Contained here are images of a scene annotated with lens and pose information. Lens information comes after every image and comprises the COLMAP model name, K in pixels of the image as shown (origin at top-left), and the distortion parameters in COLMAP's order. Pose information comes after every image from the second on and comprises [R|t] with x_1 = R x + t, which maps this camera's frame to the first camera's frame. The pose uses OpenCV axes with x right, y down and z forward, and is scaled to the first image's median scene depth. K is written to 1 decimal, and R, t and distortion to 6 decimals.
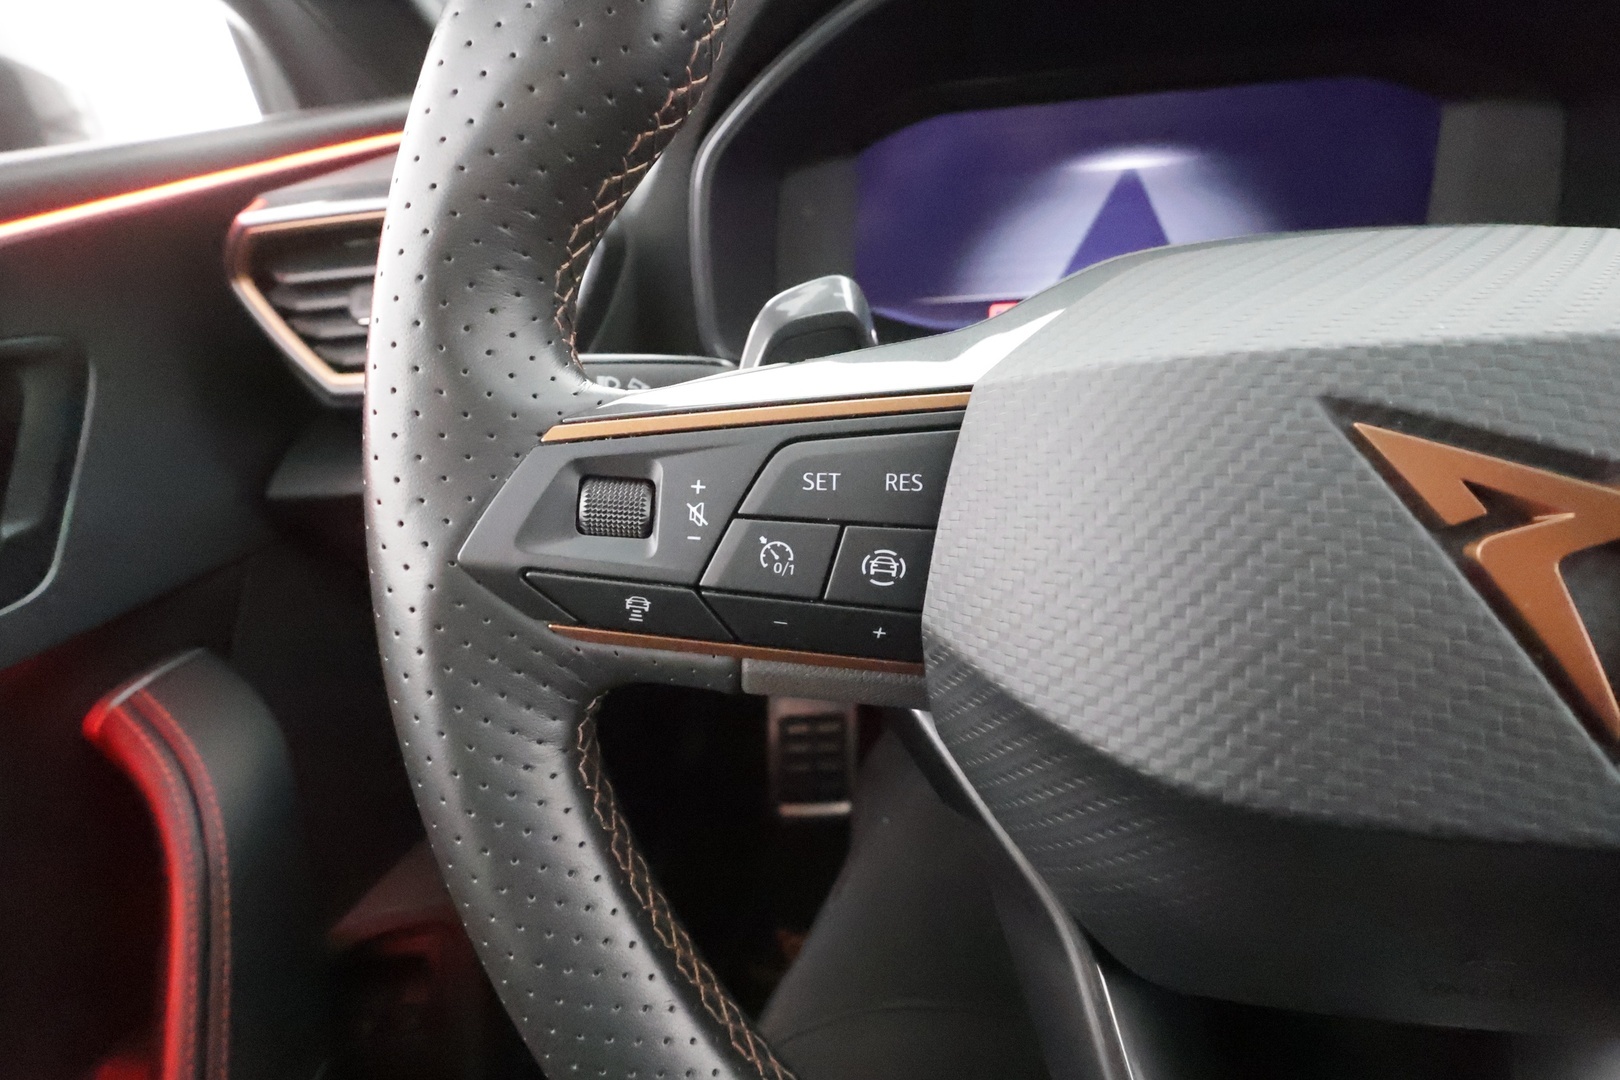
lens RADIAL K [[739.6, 0, 800.5], [0, 739.6, 539.6], [0, 0, 1]] dist [-0.000749, -0.000021]
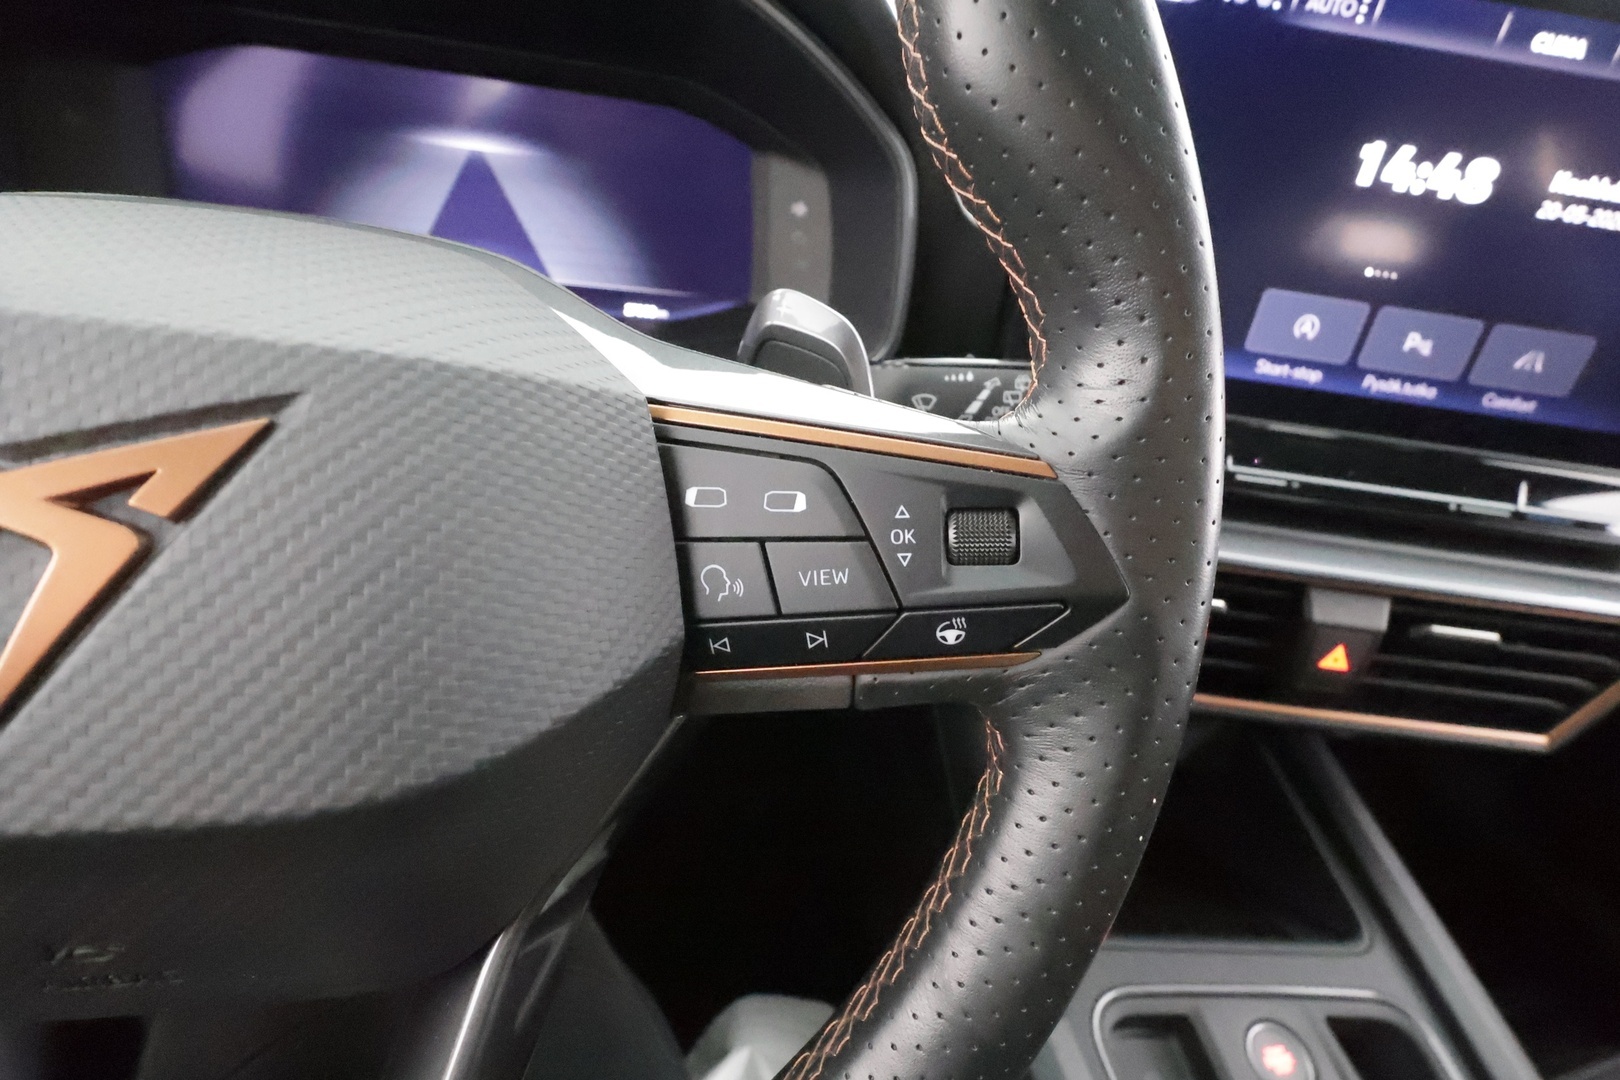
lens RADIAL K [[747.8, 0, 810.0], [0, 747.8, 550.6], [0, 0, 1]] dist [-0.001596, 0.000099]
pose [[0.928830, 0.049155, 0.367232, 1.228586], [-0.056486, 0.998361, 0.009235, -0.011922], [-0.366176, -0.029321, 0.930084, -0.237895]]
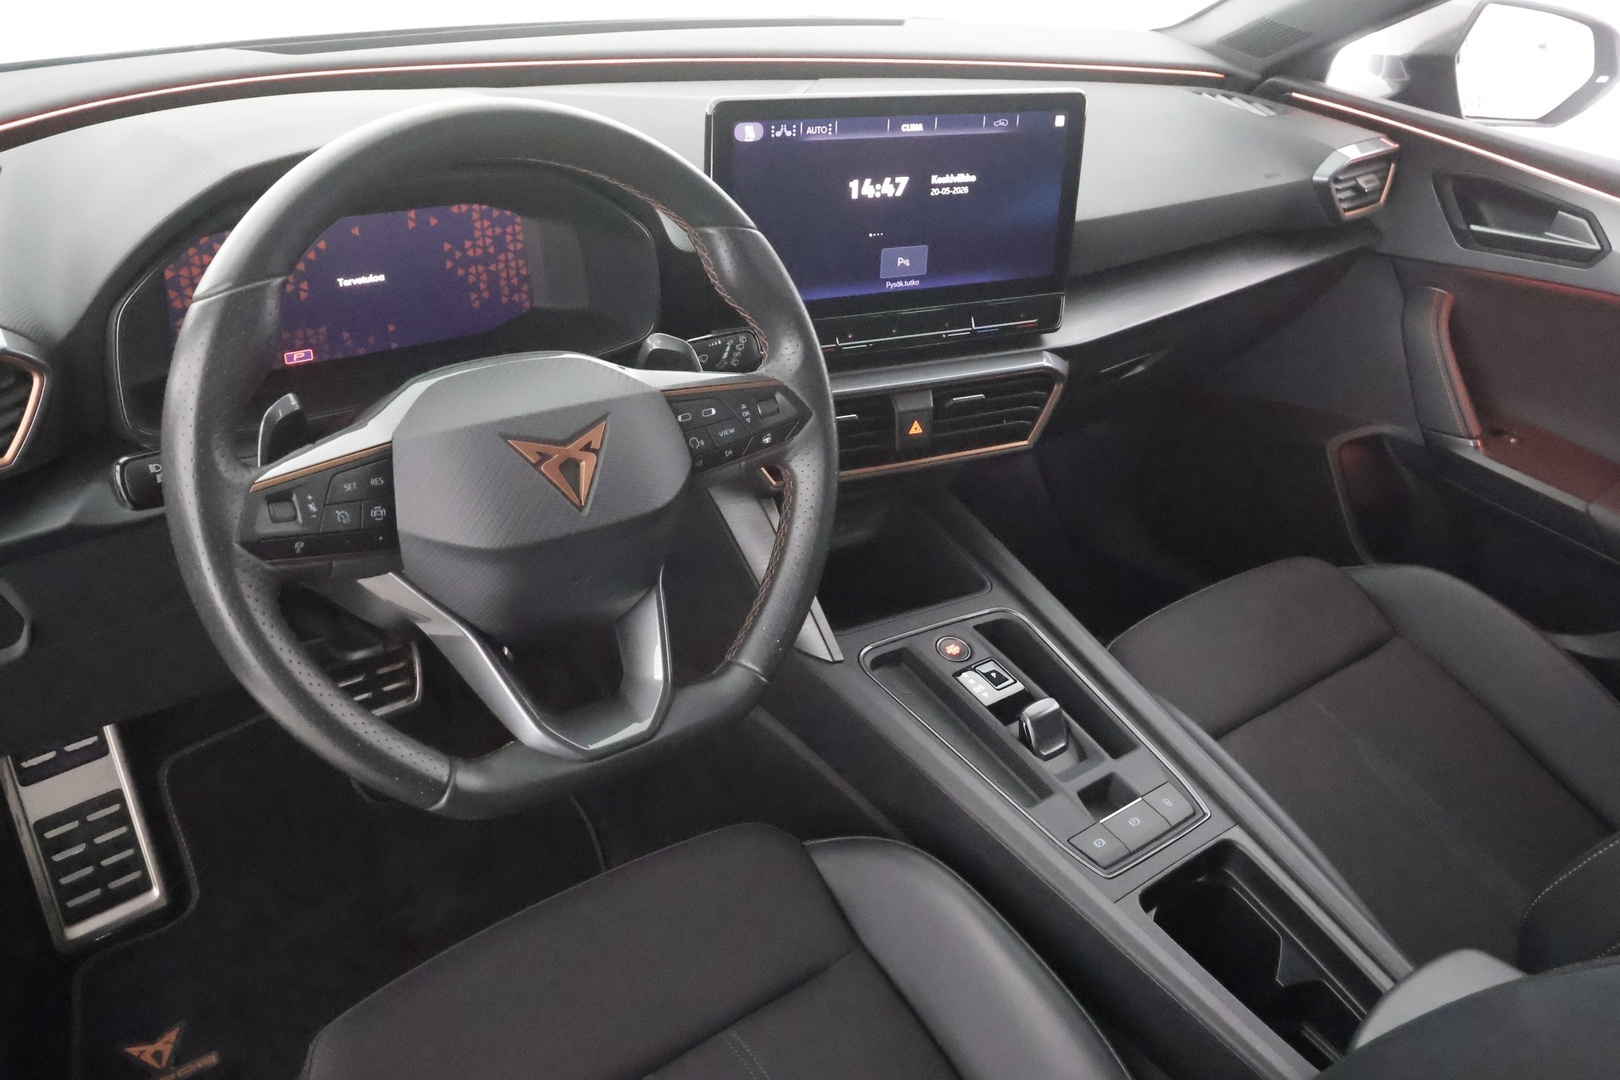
lens RADIAL K [[1274.6, 0, 817.6], [0, 1274.6, 549.9], [0, 0, 1]] dist [0.028225, -0.001112]
pose [[0.676974, -0.230181, 0.699087, -2.131677], [0.227386, 0.968781, 0.098786, 0.071266], [-0.700001, 0.092087, 0.708180, -3.478719]]
